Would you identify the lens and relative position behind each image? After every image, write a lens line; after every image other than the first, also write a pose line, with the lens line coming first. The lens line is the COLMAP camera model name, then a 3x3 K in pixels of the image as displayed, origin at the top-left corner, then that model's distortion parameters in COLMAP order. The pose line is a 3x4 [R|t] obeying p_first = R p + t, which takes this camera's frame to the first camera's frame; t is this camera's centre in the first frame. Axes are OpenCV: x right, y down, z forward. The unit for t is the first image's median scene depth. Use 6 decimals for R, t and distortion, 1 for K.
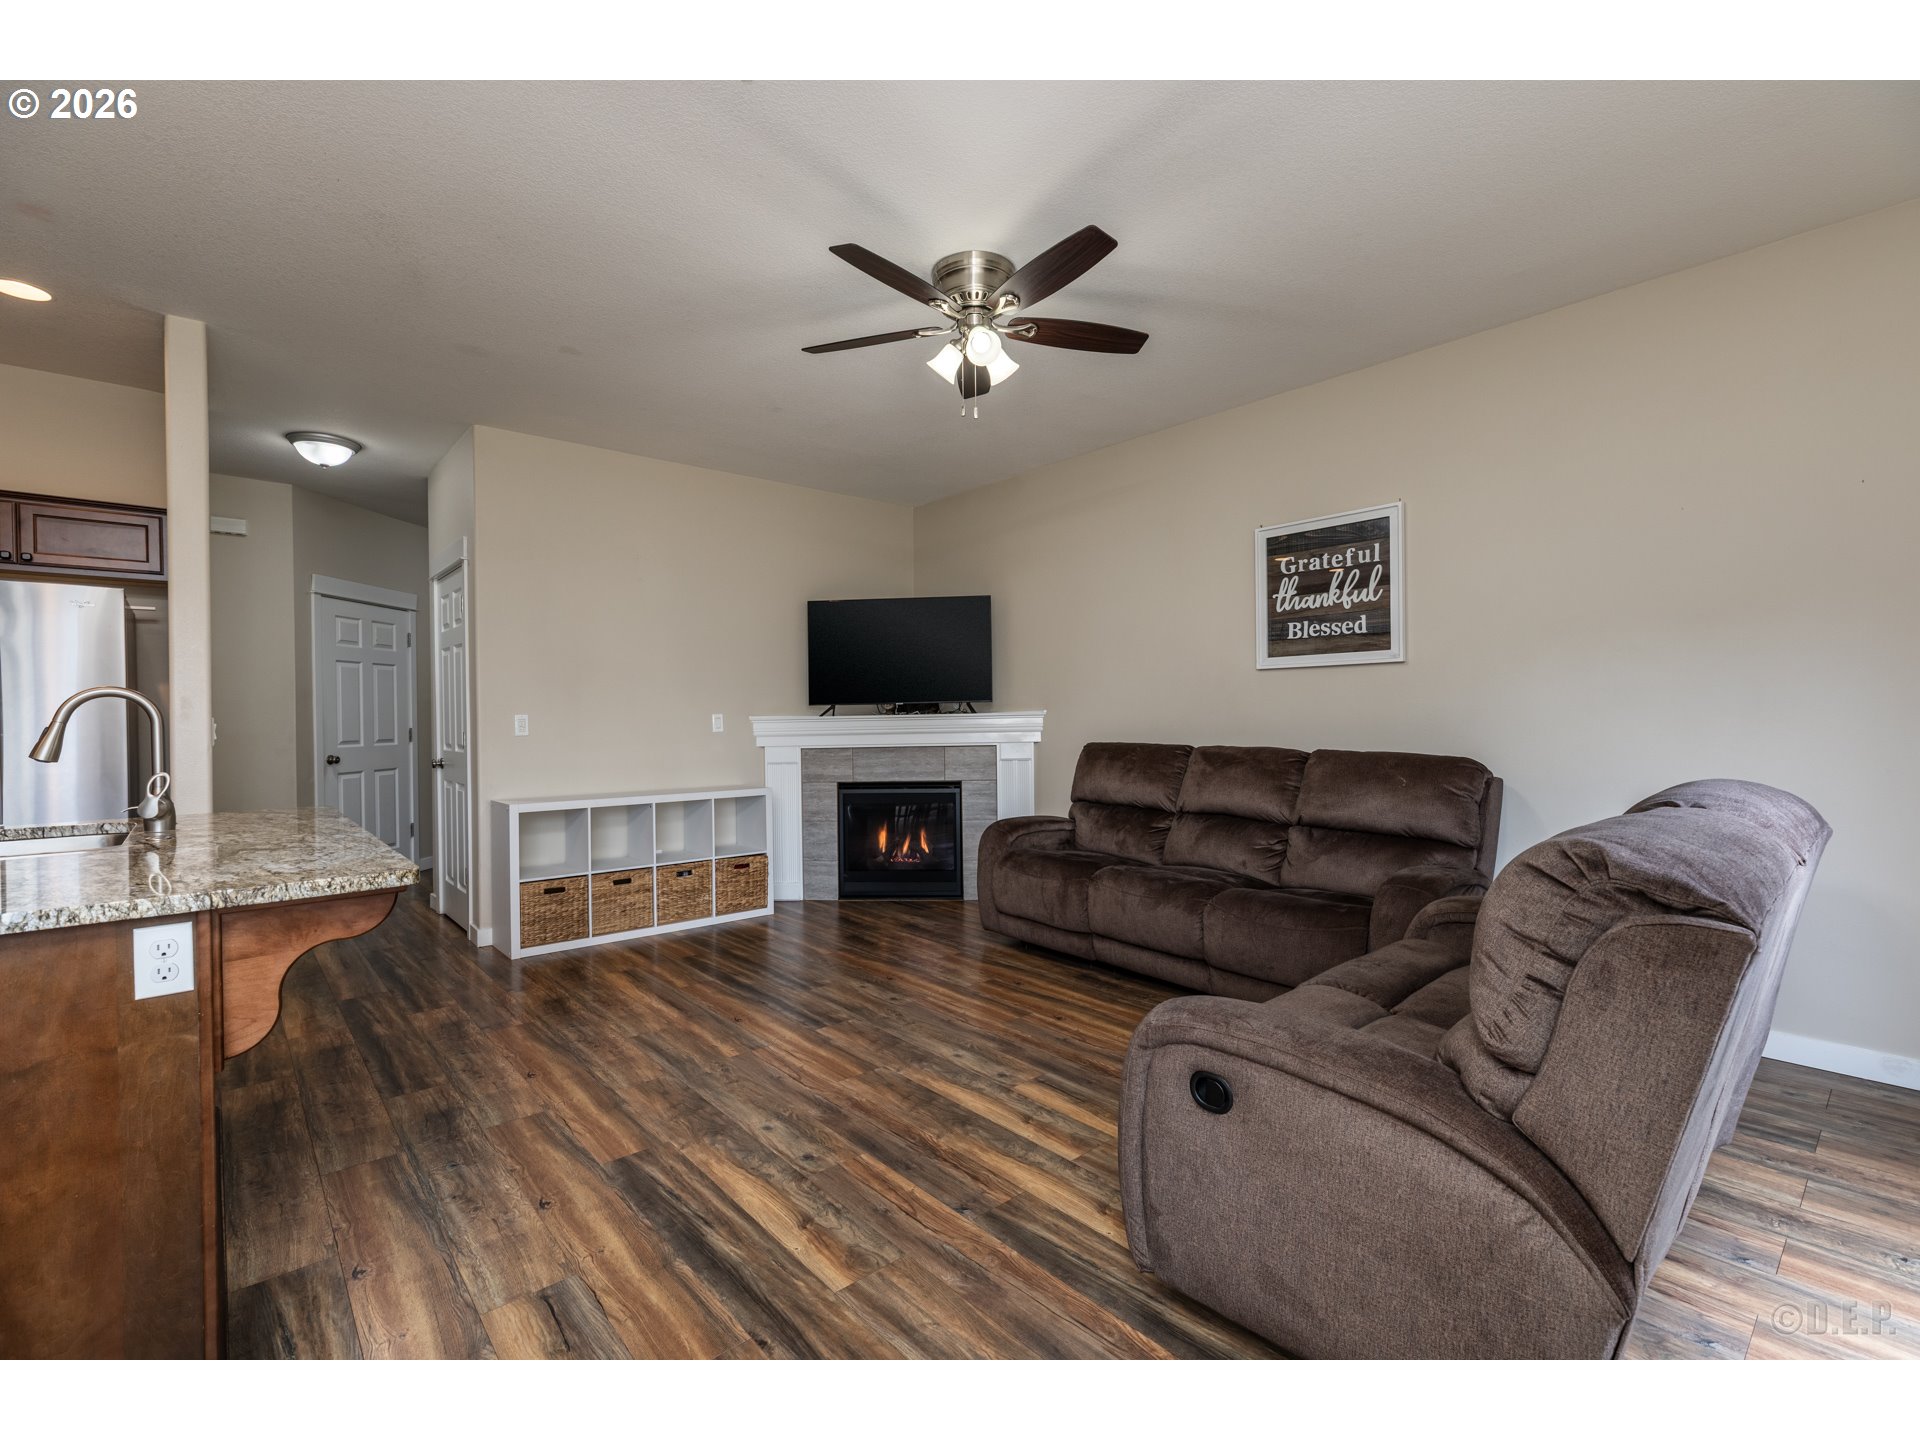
lens RADIAL K [[853.4, 0, 960.0], [0, 853.4, 720.0], [0, 0, 1]] dist [0.003176, -0.000112]
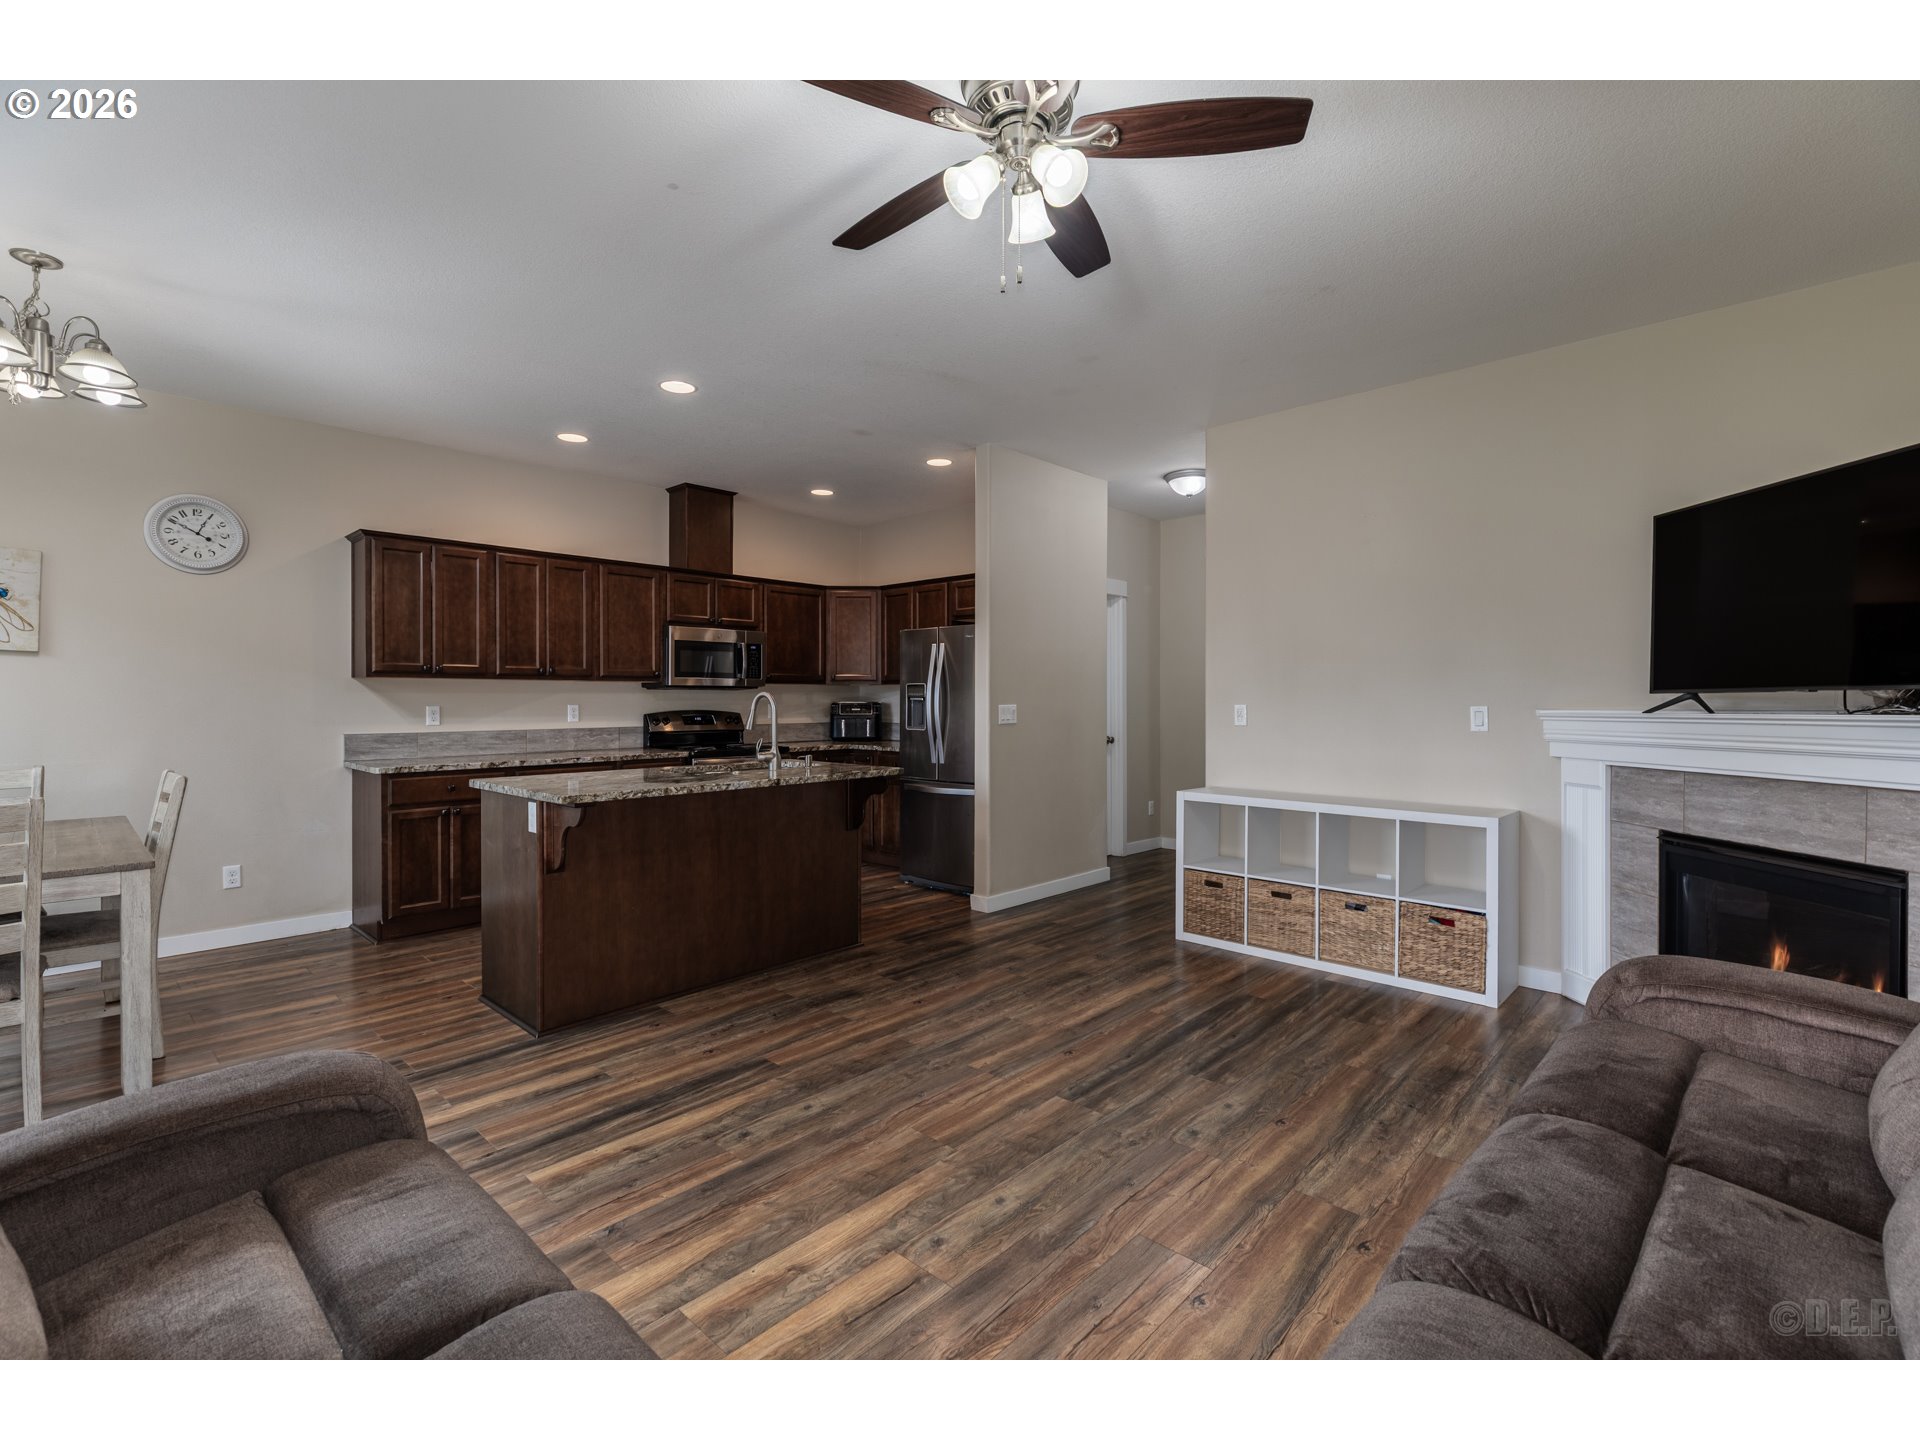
lens RADIAL K [[861.3, 0, 968.2], [0, 861.3, 710.2], [0, 0, 1]] dist [-0.001083, -0.000680]
pose [[0.107209, 0.022076, -0.993991, 0.574024], [-0.005093, 0.999753, 0.021655, -0.025465], [0.994223, 0.002741, 0.107295, 0.736082]]
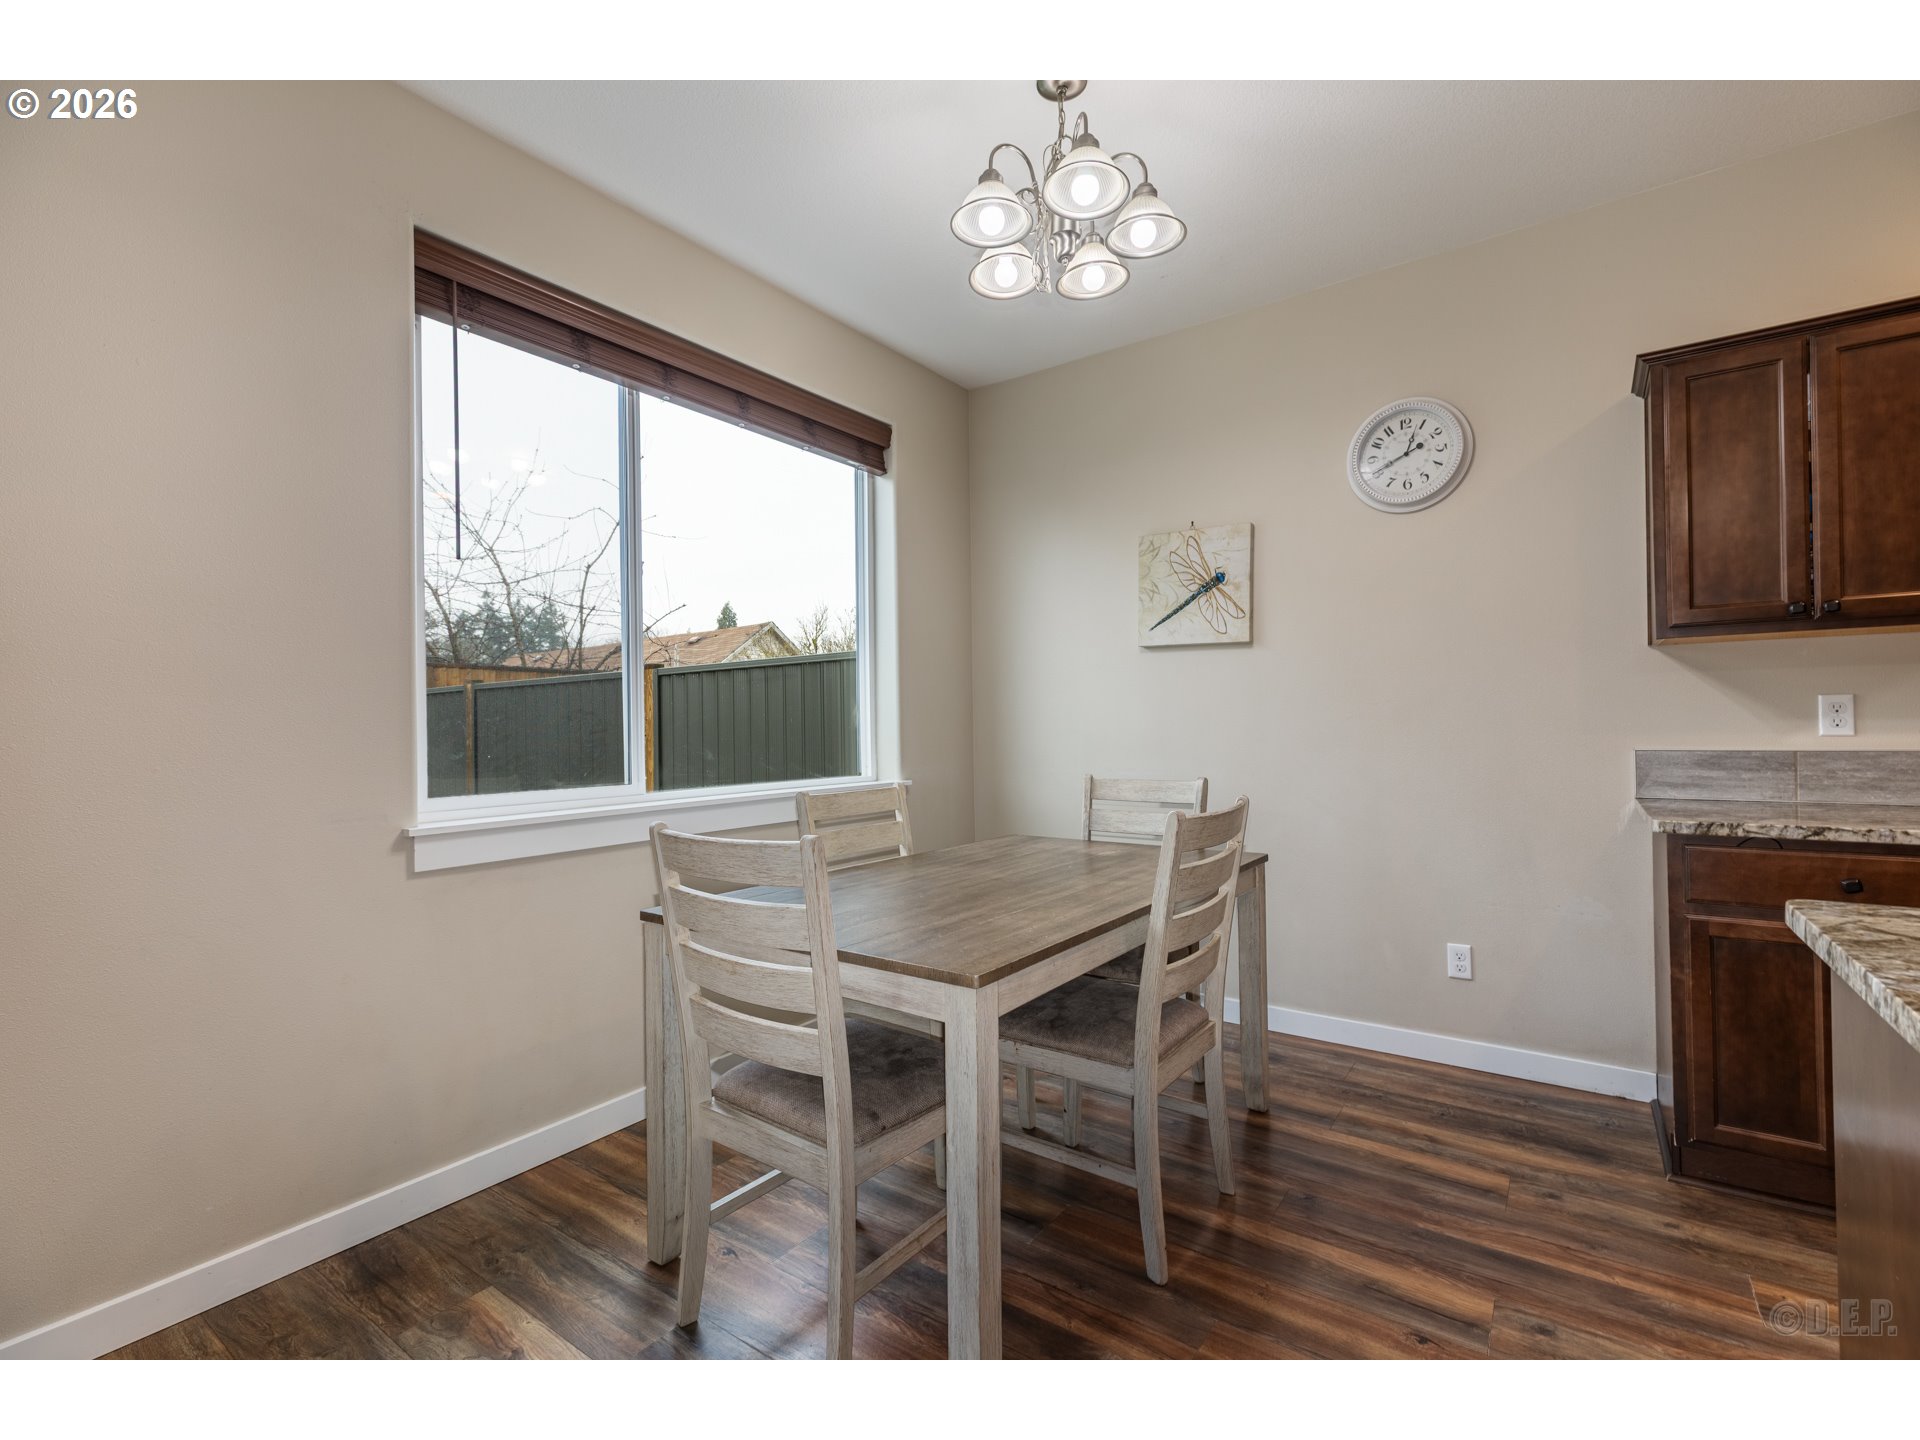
lens RADIAL K [[853.4, 0, 960.0], [0, 853.4, 720.0], [0, 0, 1]] dist [0.003176, -0.000112]
pose [[-0.972516, 0.020914, -0.231896, -0.114185], [0.022070, 0.999754, -0.002391, 0.008618], [0.231788, -0.007444, -0.972738, 0.499573]]
